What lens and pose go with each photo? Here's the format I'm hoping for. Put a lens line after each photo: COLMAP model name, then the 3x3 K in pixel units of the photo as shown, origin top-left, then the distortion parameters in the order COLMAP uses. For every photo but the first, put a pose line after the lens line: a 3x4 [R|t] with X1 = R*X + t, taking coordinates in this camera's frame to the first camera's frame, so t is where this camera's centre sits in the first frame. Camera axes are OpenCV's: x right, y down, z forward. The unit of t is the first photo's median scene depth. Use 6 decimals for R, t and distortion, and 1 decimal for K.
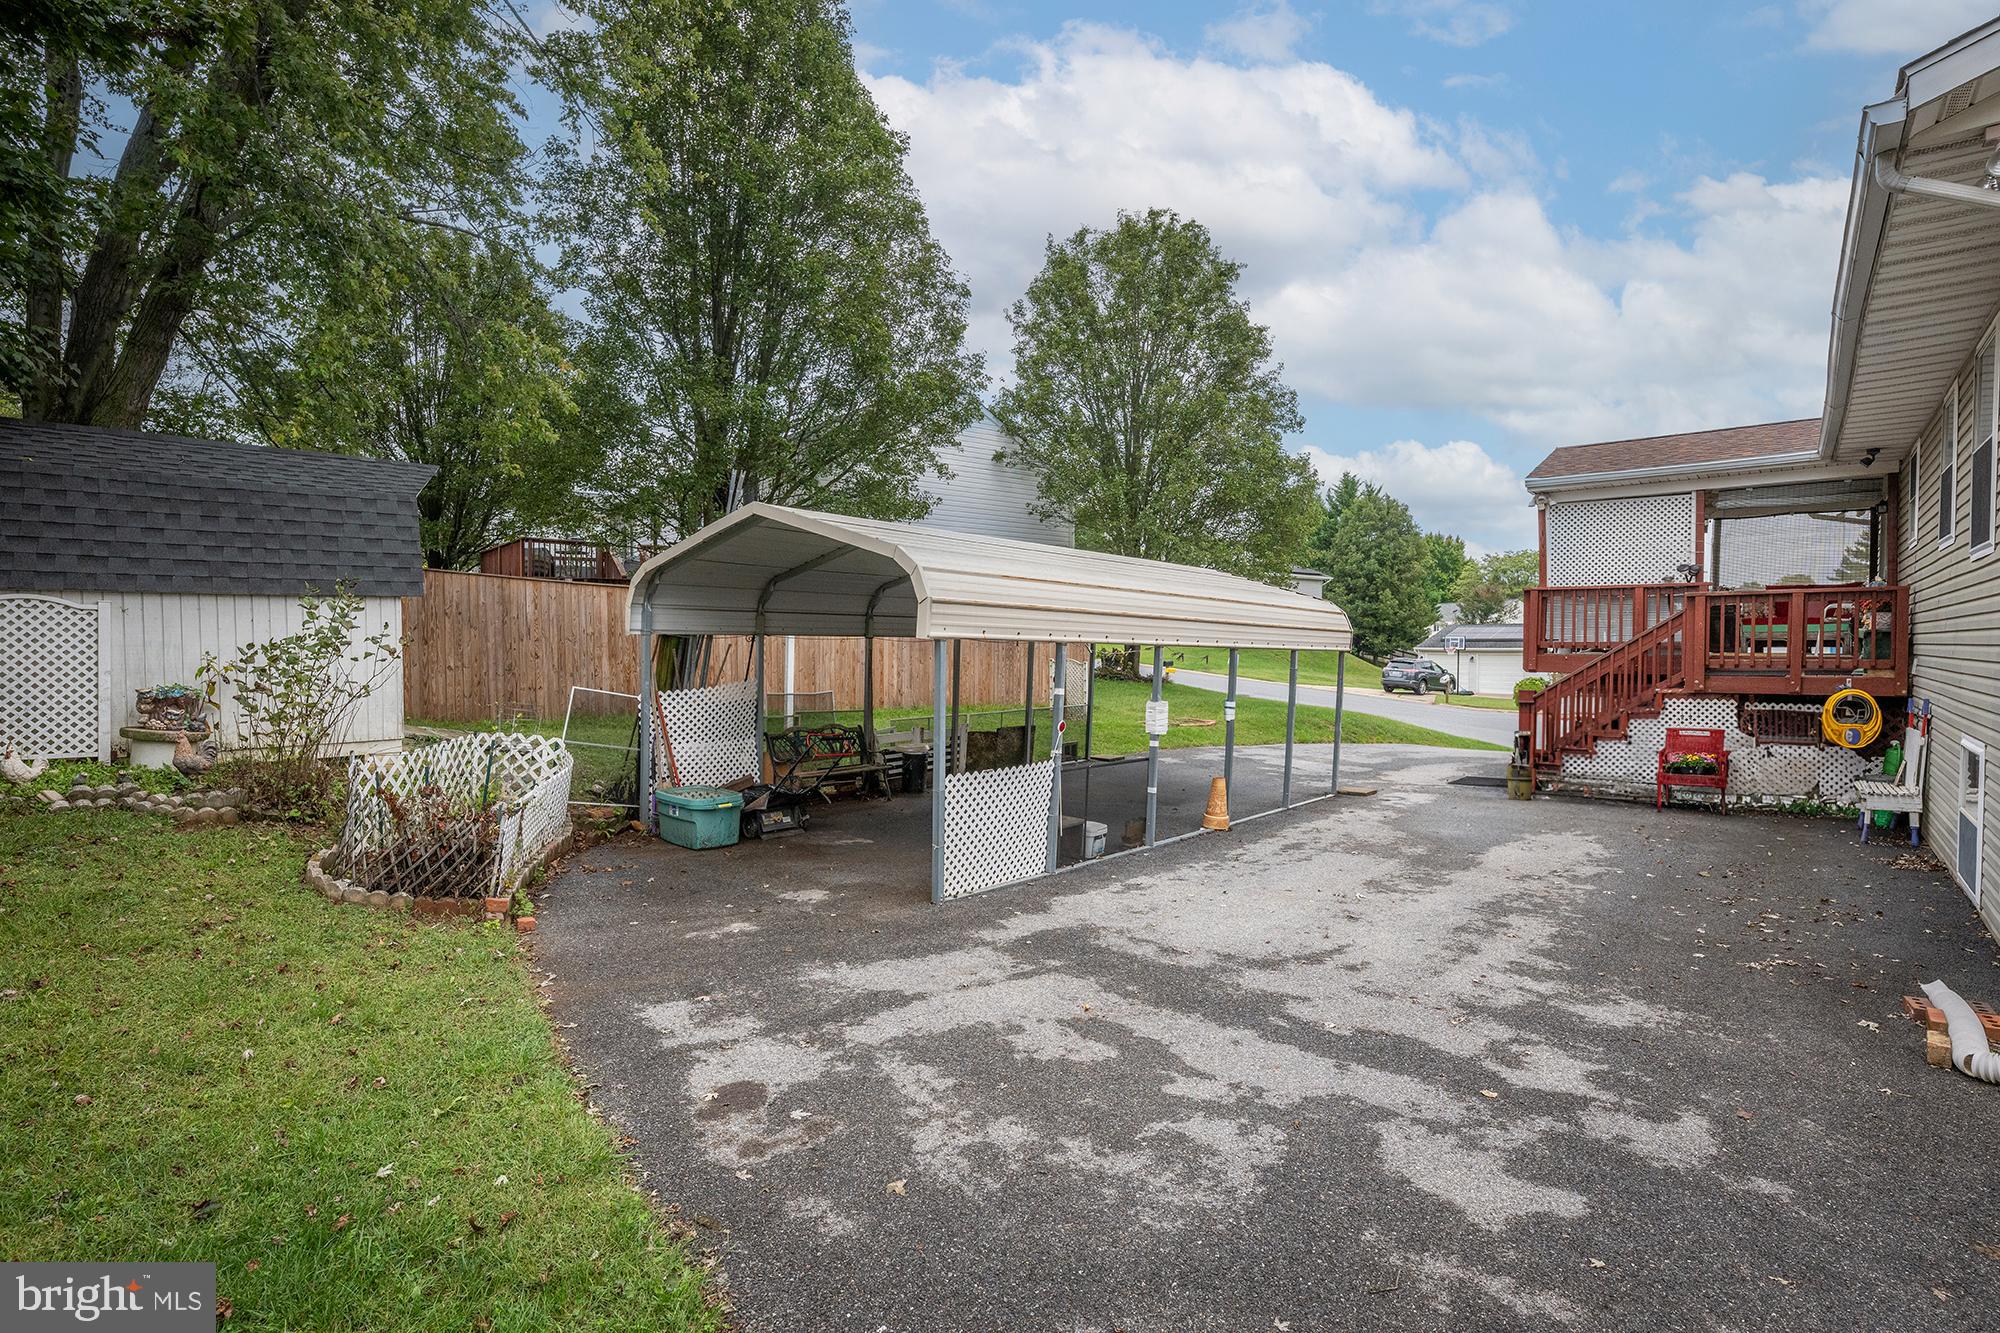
lens RADIAL K [[956.2, 0, 999.4], [0, 956.2, 664.4], [0, 0, 1]] dist [-0.001520, -0.000267]
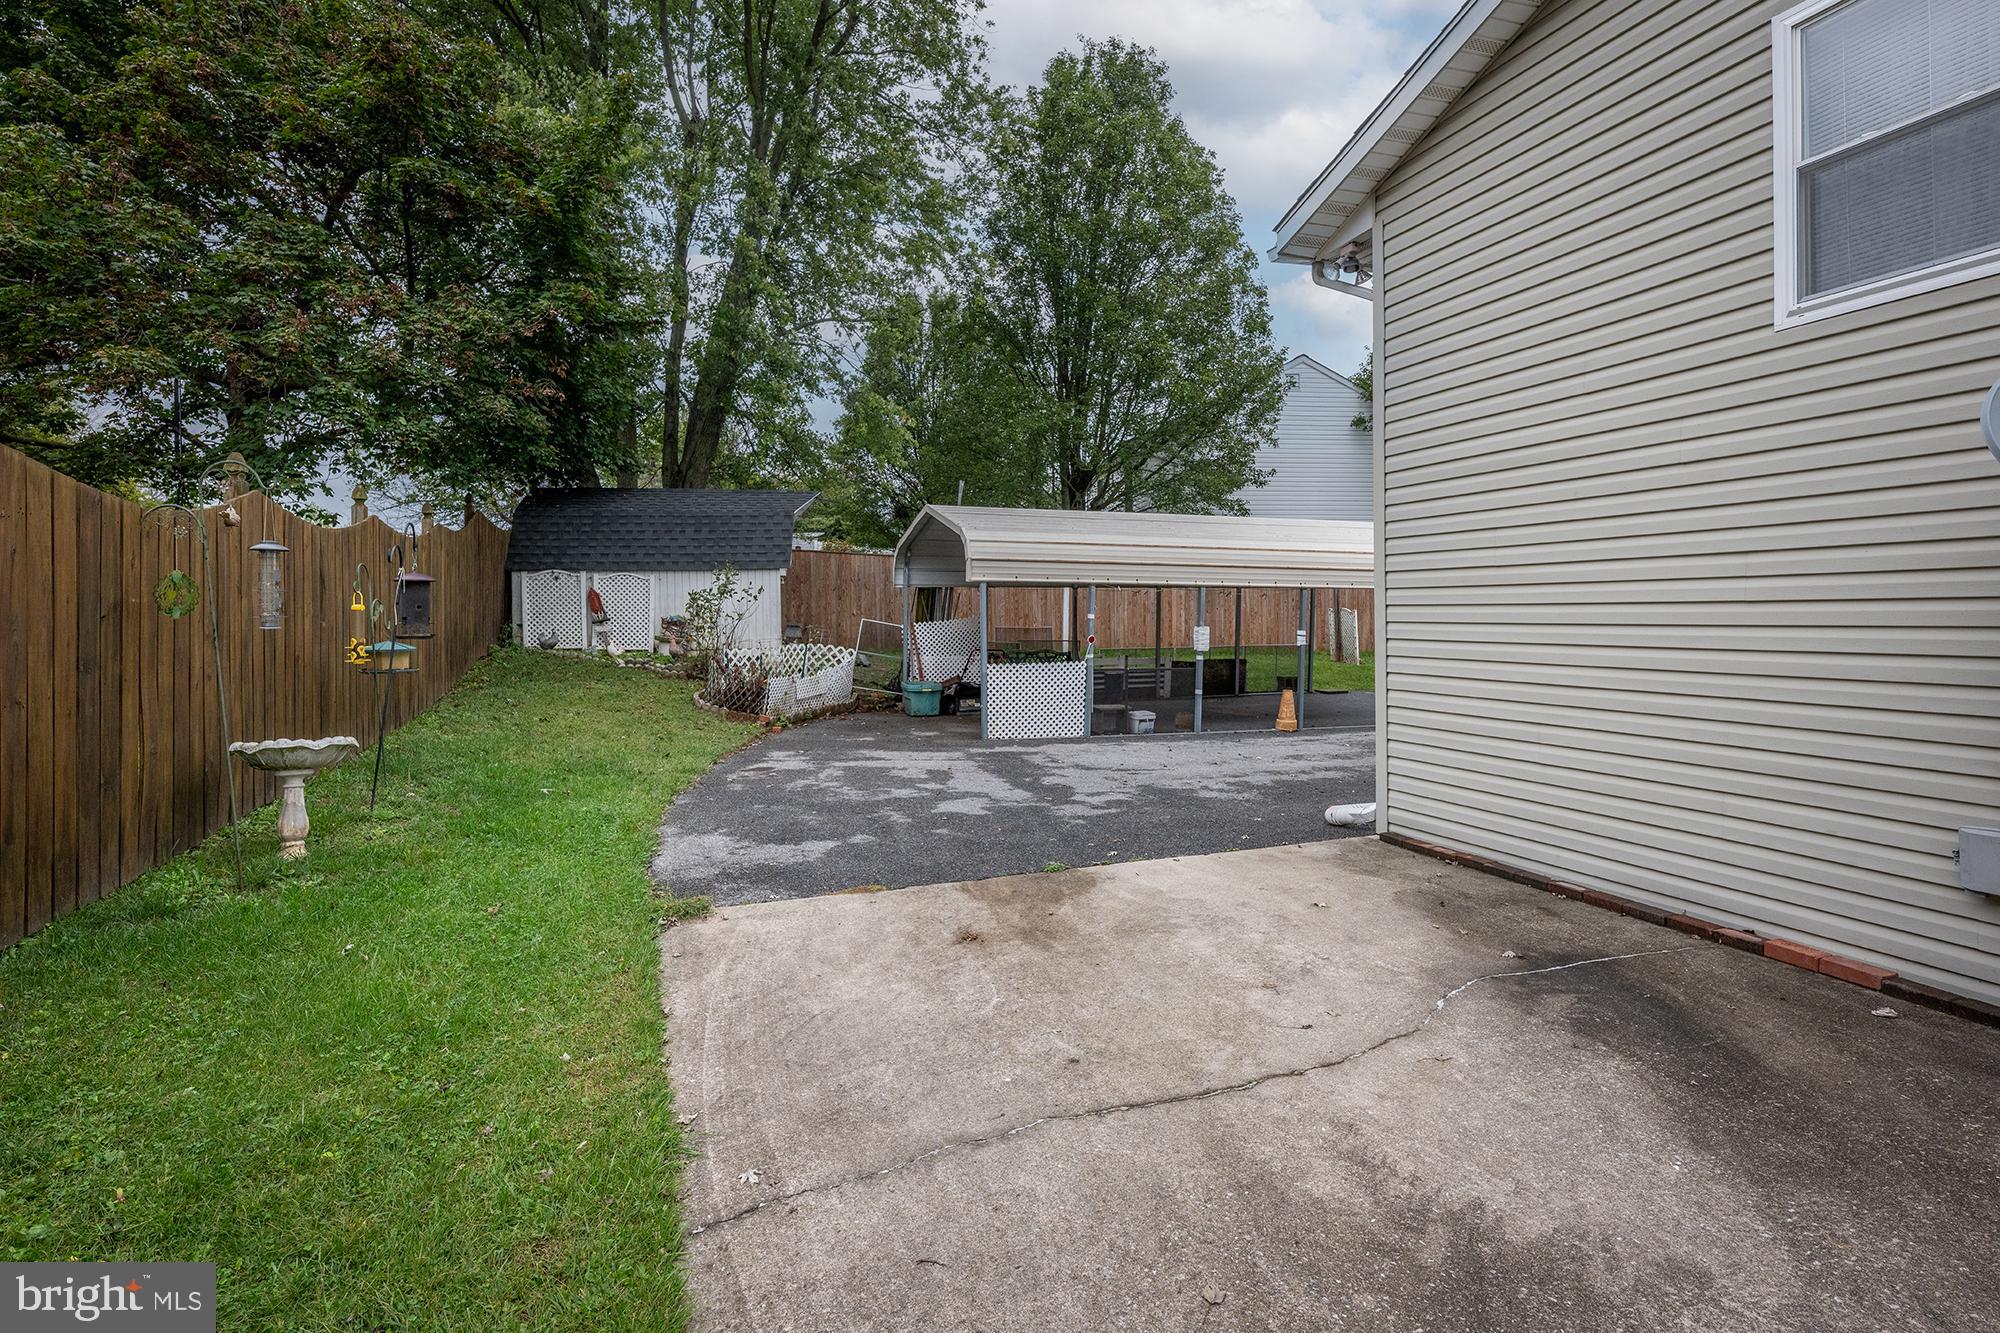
lens RADIAL K [[956.2, 0, 1000.3], [0, 956.2, 615.4], [0, 0, 1]] dist [-0.001520, -0.000267]
pose [[0.860770, -0.009682, -0.508901, 0.673826], [0.000564, 0.999837, -0.018068, 0.051998], [0.508993, 0.015266, 0.860635, -0.350994]]
